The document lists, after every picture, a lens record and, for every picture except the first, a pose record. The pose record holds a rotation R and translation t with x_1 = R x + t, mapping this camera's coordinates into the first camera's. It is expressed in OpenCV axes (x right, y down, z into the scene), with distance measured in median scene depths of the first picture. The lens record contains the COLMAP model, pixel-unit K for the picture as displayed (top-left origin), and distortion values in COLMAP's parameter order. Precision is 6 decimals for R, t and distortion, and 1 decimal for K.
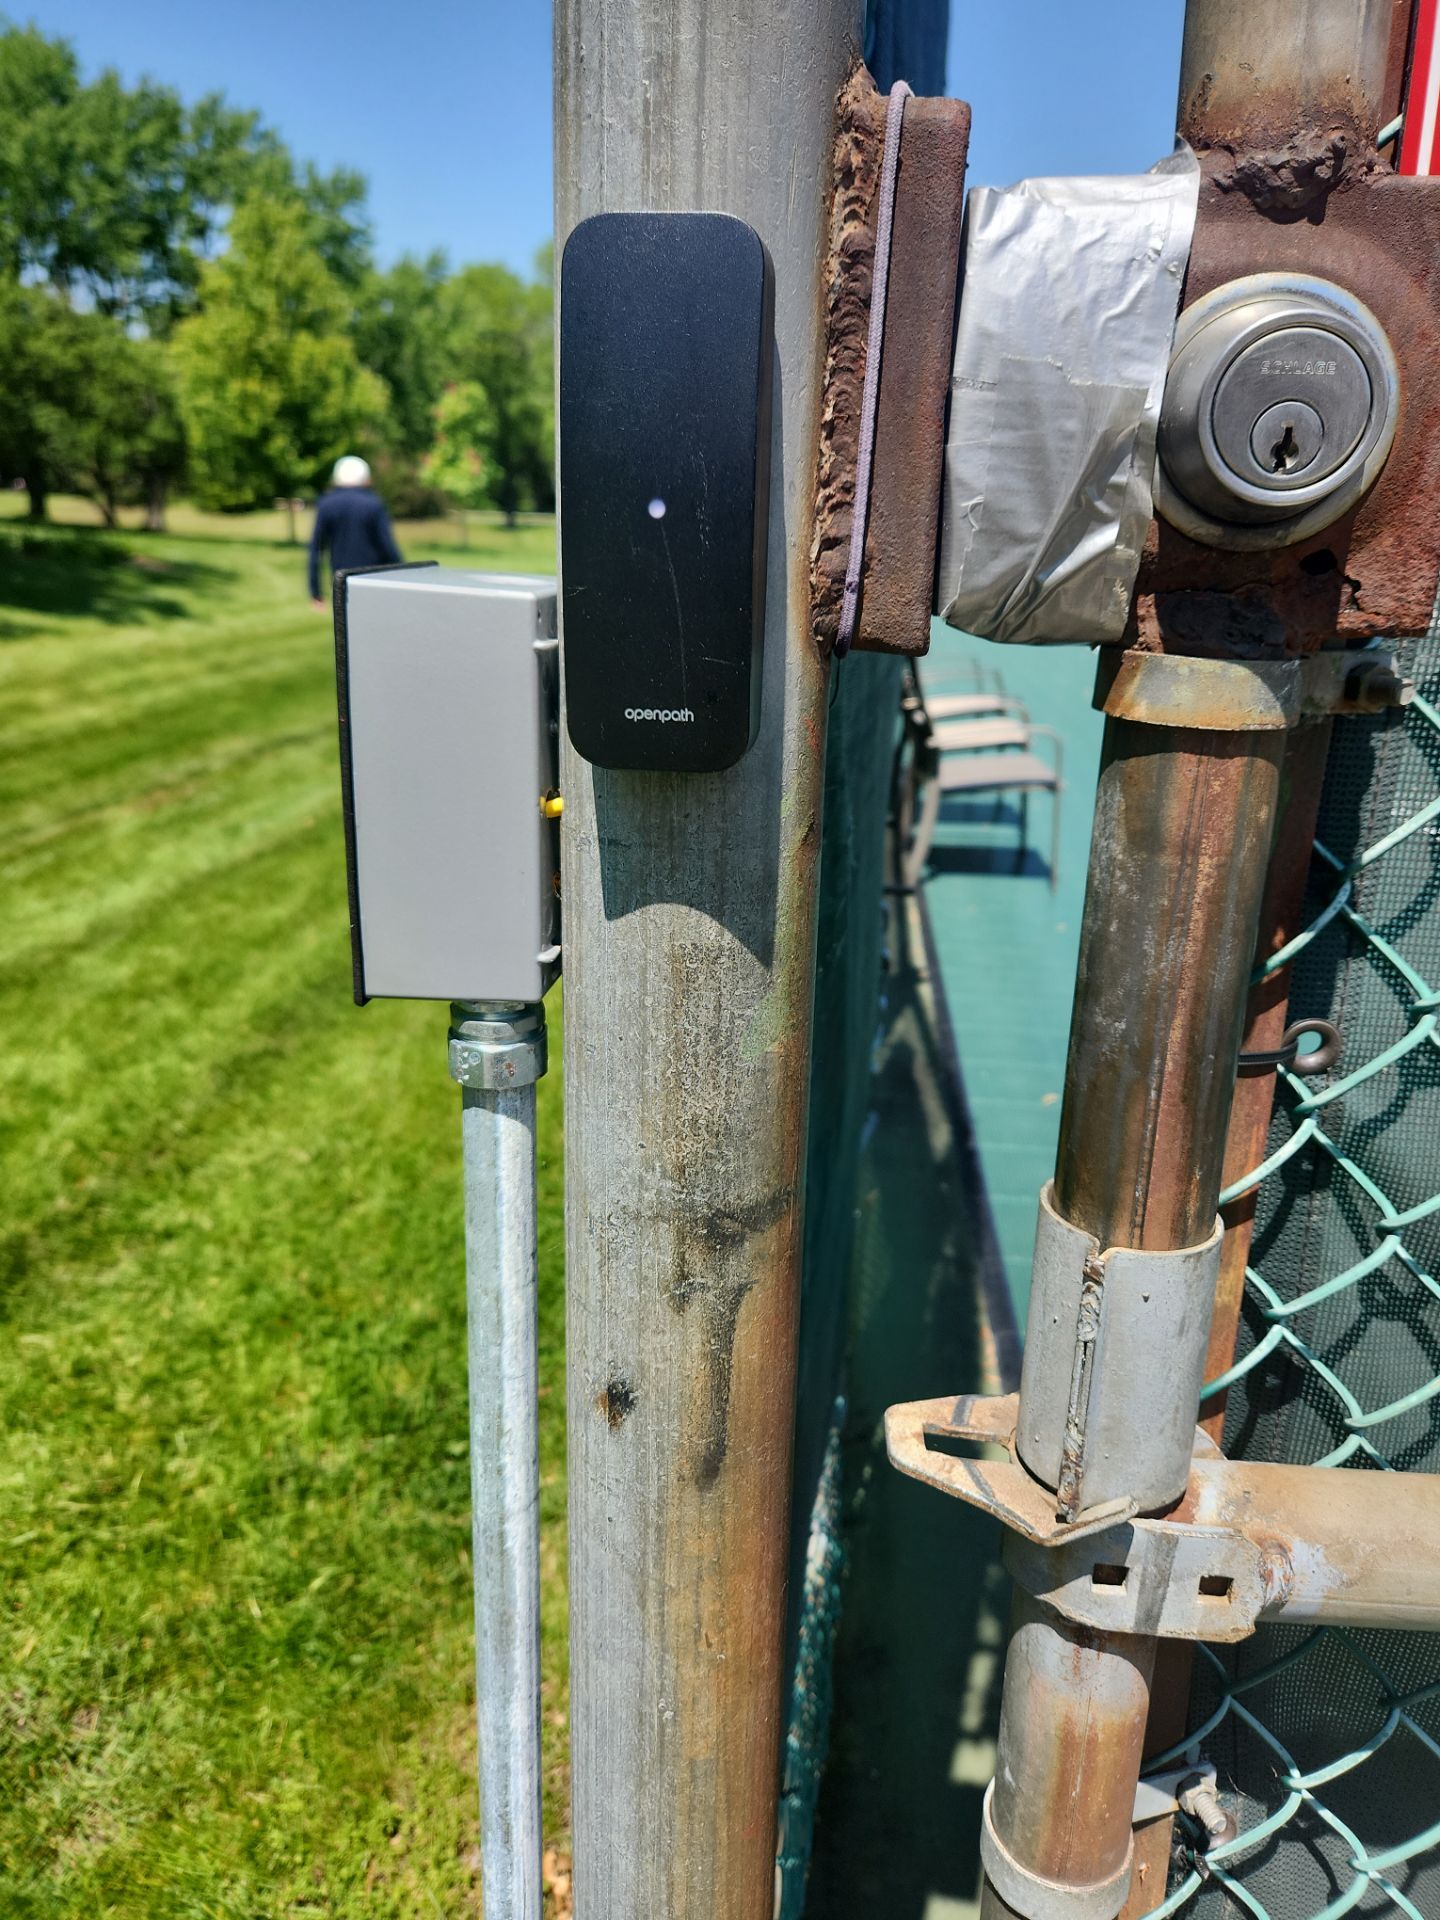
lens RADIAL K [[1123.2, 0, 720.0], [0, 1123.2, 960.0], [0, 0, 1]] dist [0.047041, -0.030545]
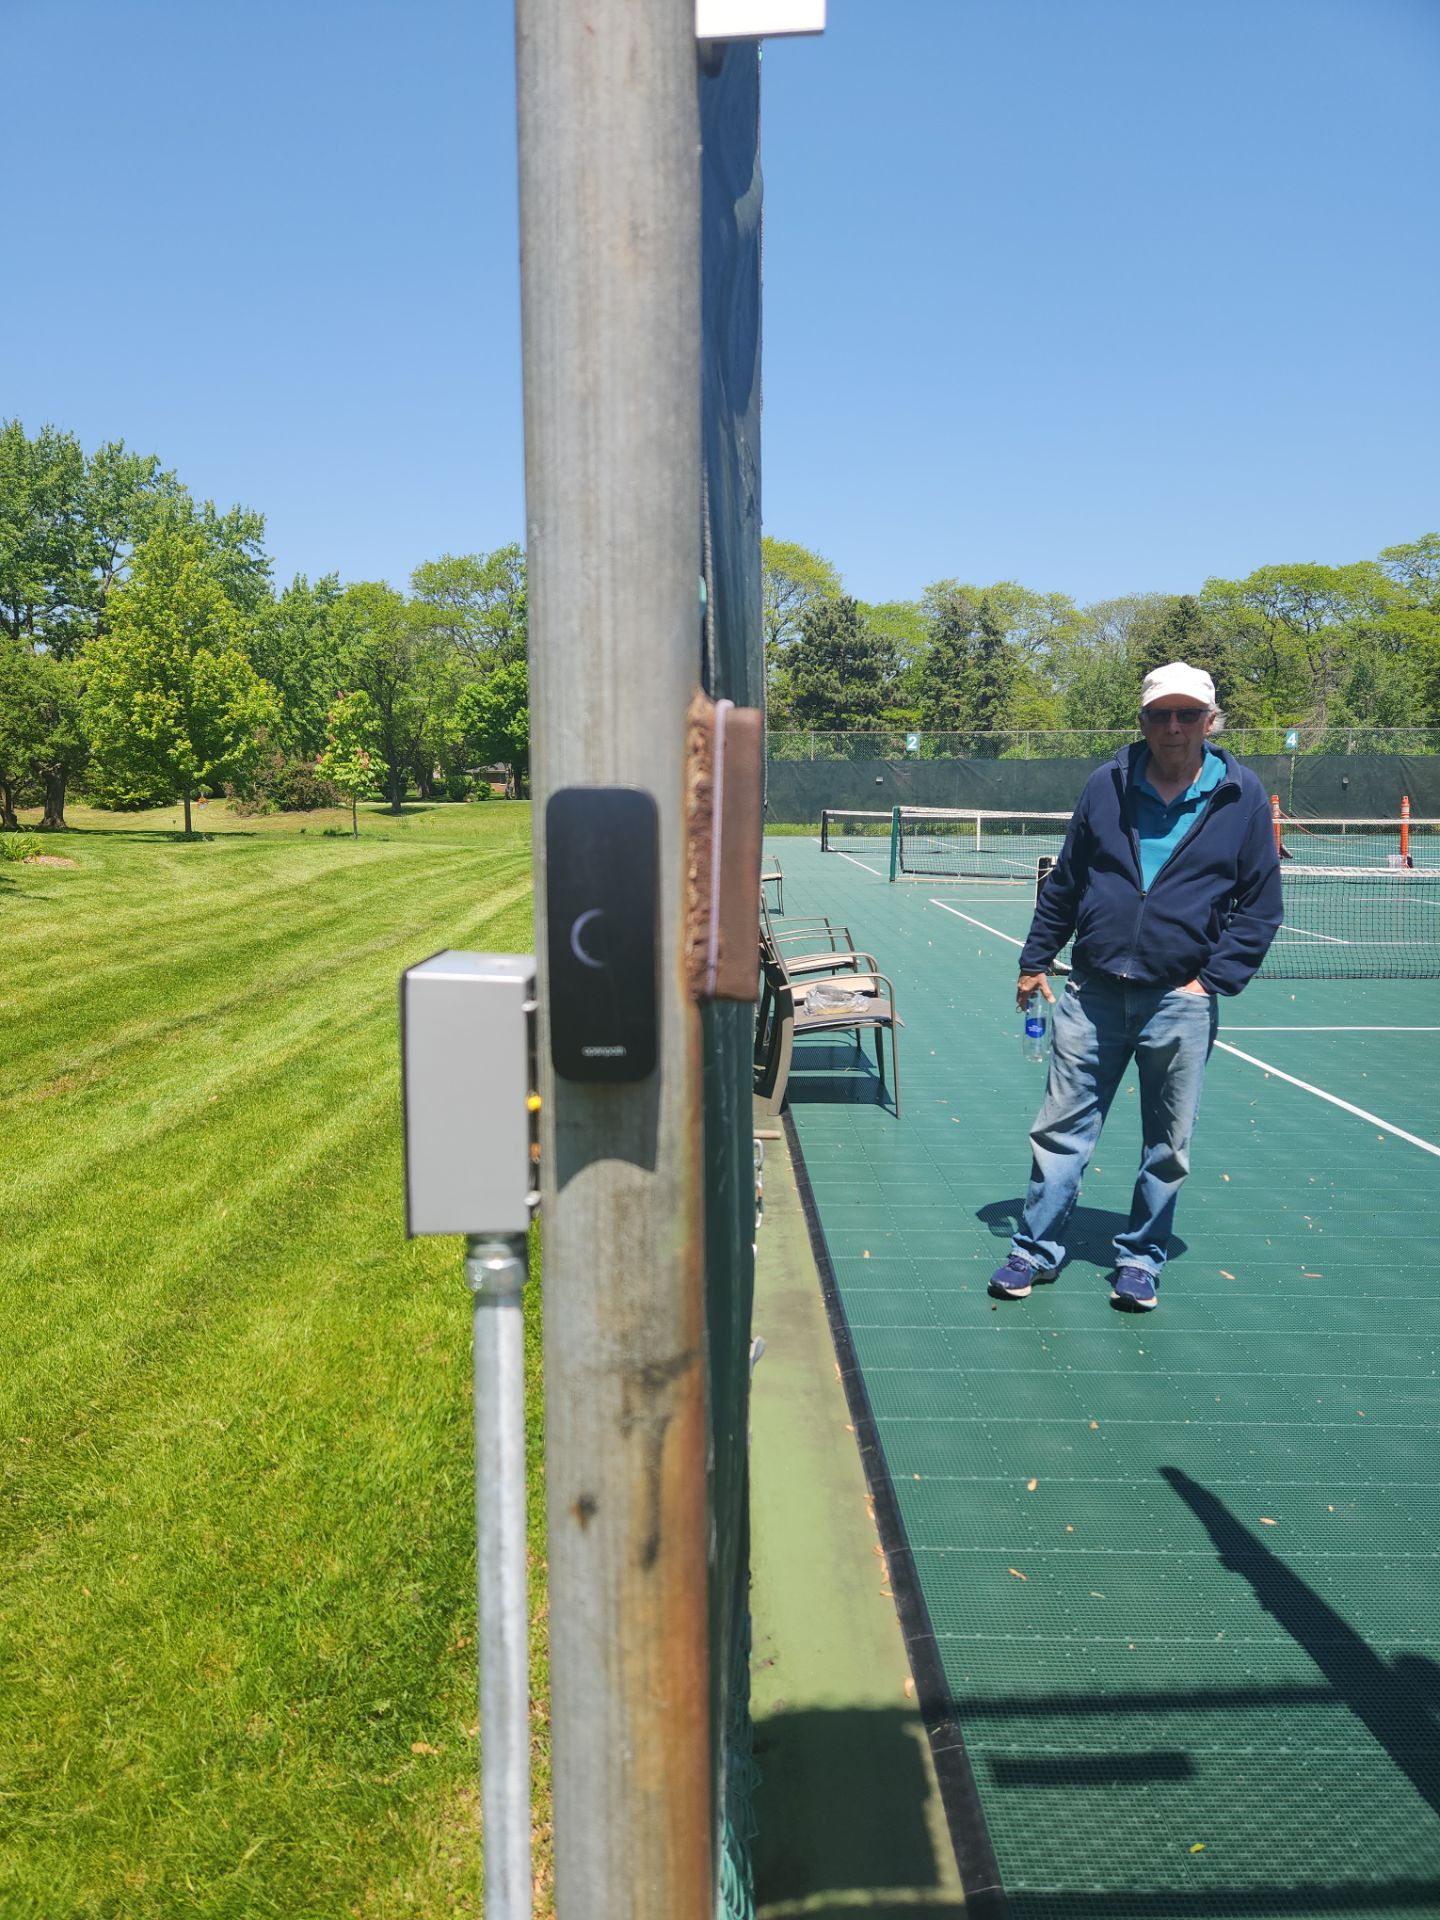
lens RADIAL K [[1123.2, 0, 720.0], [0, 1123.2, 960.0], [0, 0, 1]] dist [0.047041, -0.030545]
pose [[0.993002, -0.036661, 0.112264, -0.019984], [0.059825, 0.975757, -0.210522, 0.005731], [-0.101825, 0.215765, 0.971122, -0.211286]]
